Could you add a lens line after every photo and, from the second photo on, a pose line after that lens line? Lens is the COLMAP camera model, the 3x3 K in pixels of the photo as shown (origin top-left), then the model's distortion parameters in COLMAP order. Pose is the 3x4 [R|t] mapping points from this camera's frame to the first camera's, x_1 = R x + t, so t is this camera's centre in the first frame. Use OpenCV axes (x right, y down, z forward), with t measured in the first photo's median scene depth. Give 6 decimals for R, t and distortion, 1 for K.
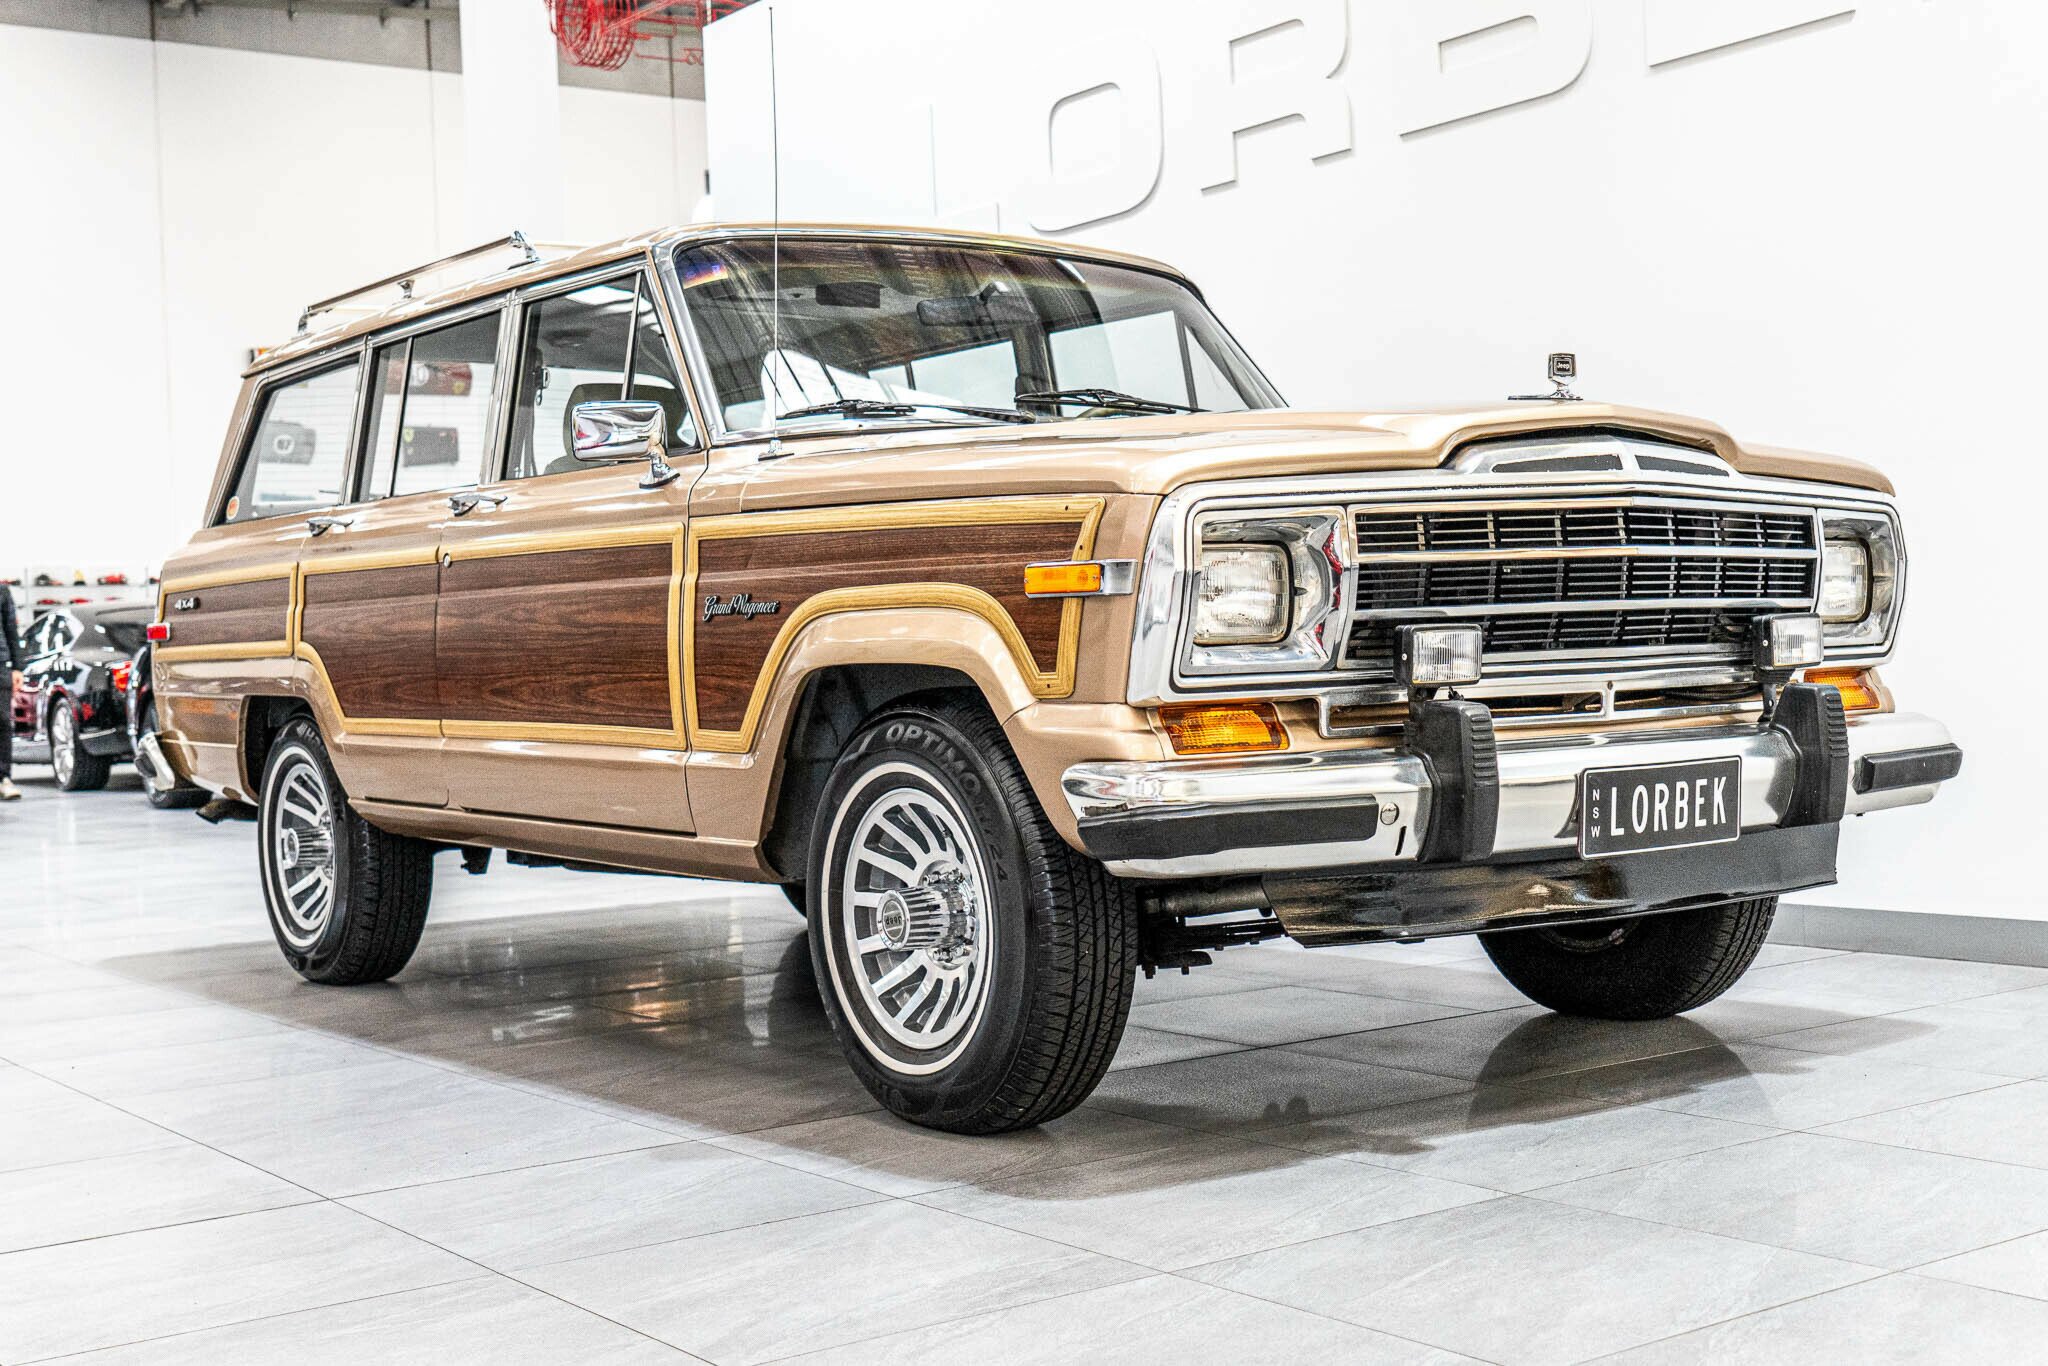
lens RADIAL K [[2521.2, 0, 1024.0], [0, 2521.2, 683.0], [0, 0, 1]] dist [0.005619, 0.003160]
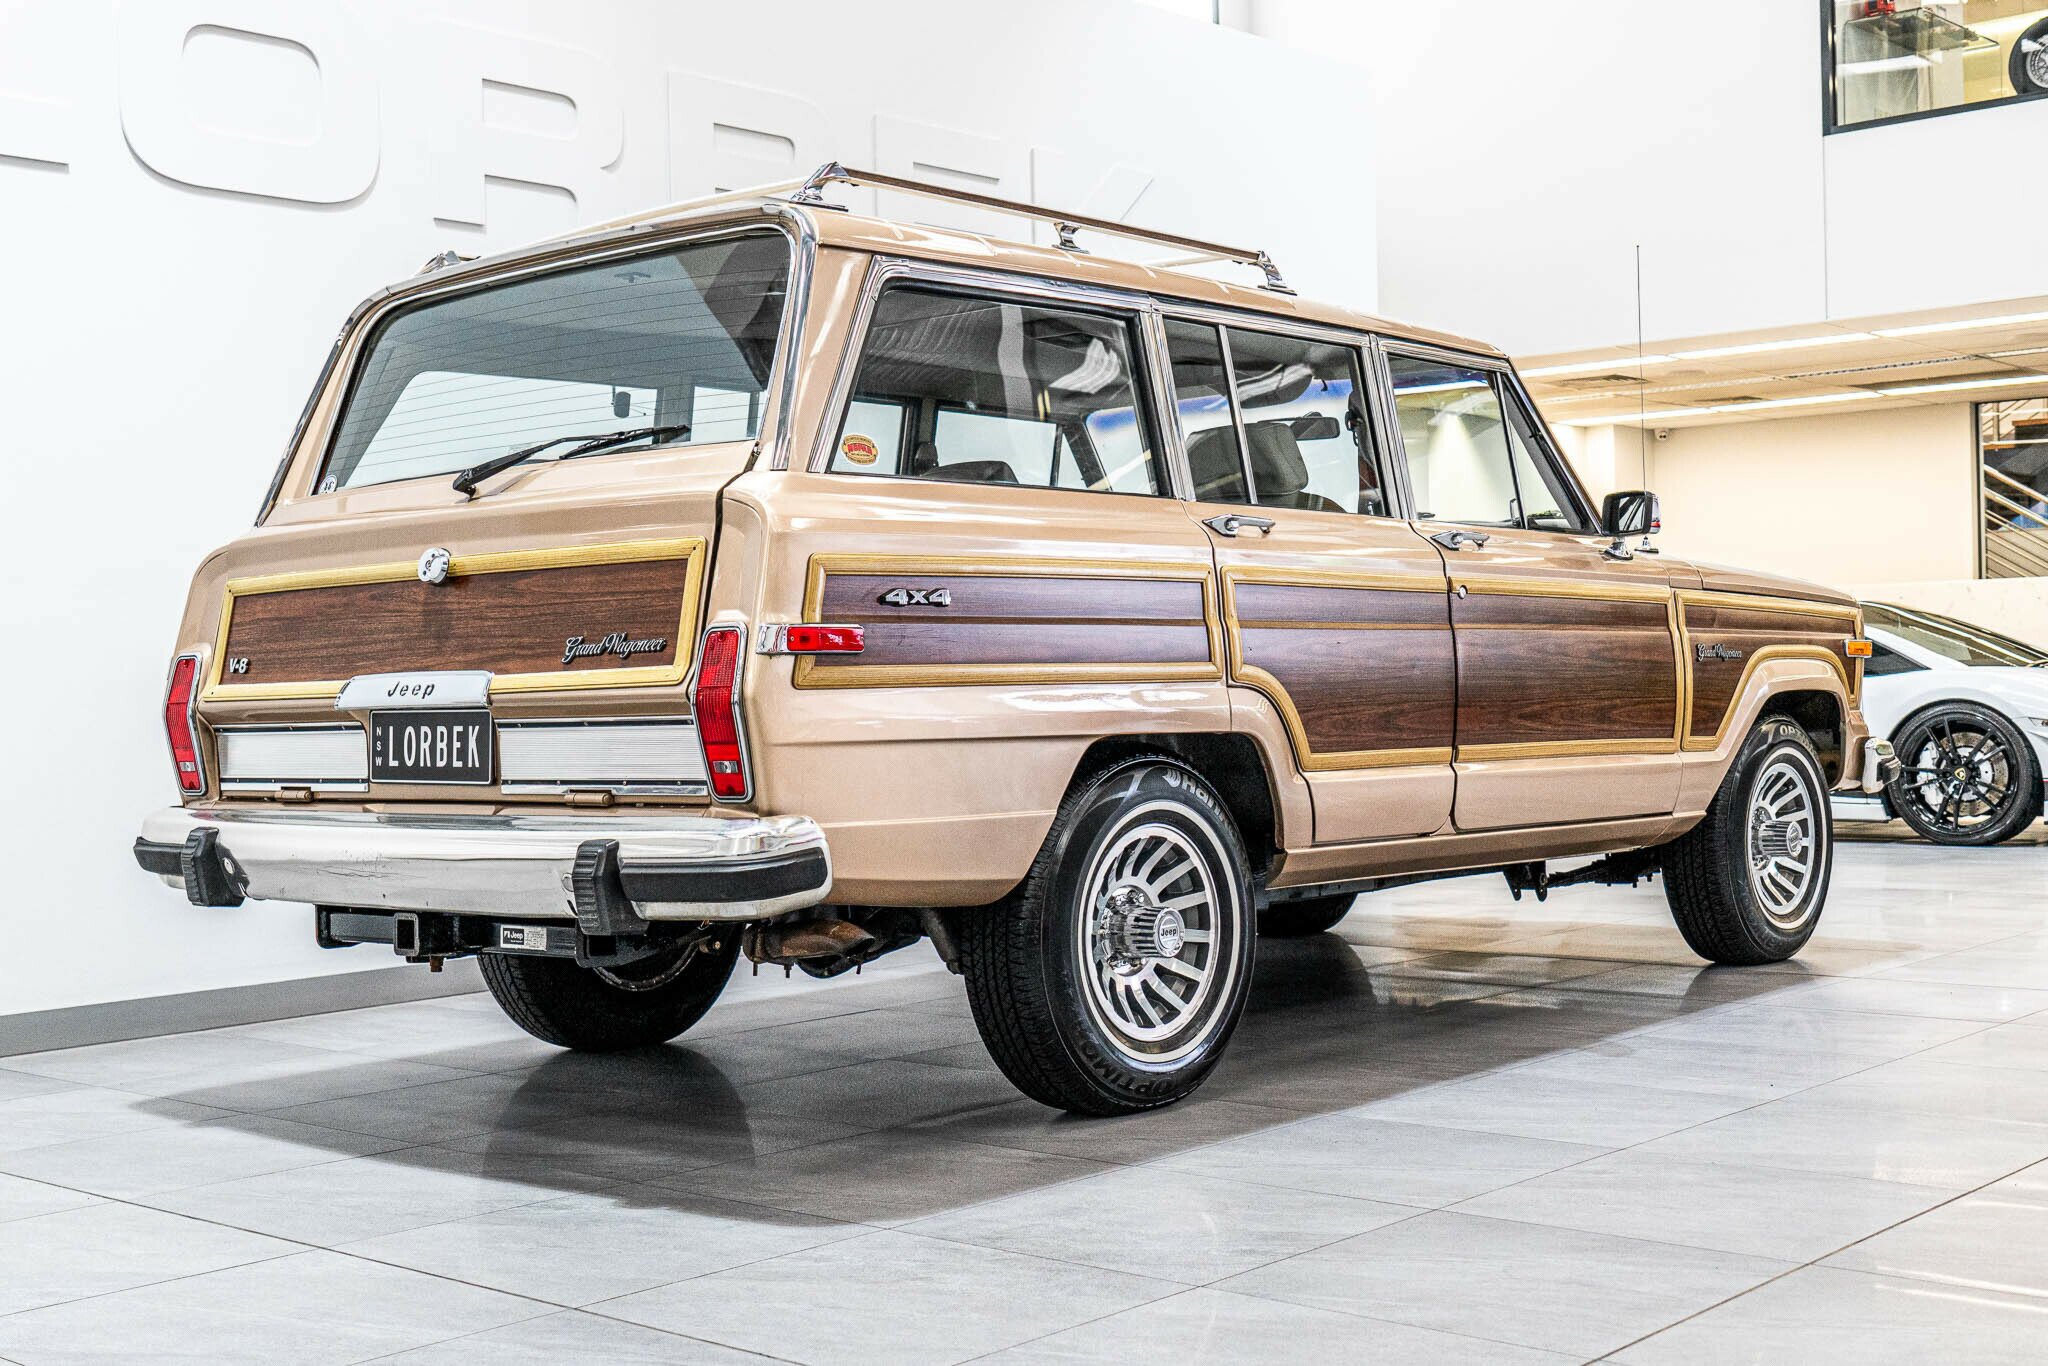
lens RADIAL K [[2455.0, 0, 1024.0], [0, 2455.0, 683.0], [0, 0, 1]] dist [0.005034, -0.012966]
pose [[-0.221843, 0.038467, 0.974323, -1.581015], [0.041642, 0.998684, -0.029948, 0.015808], [-0.974193, 0.033930, -0.223153, 1.884912]]
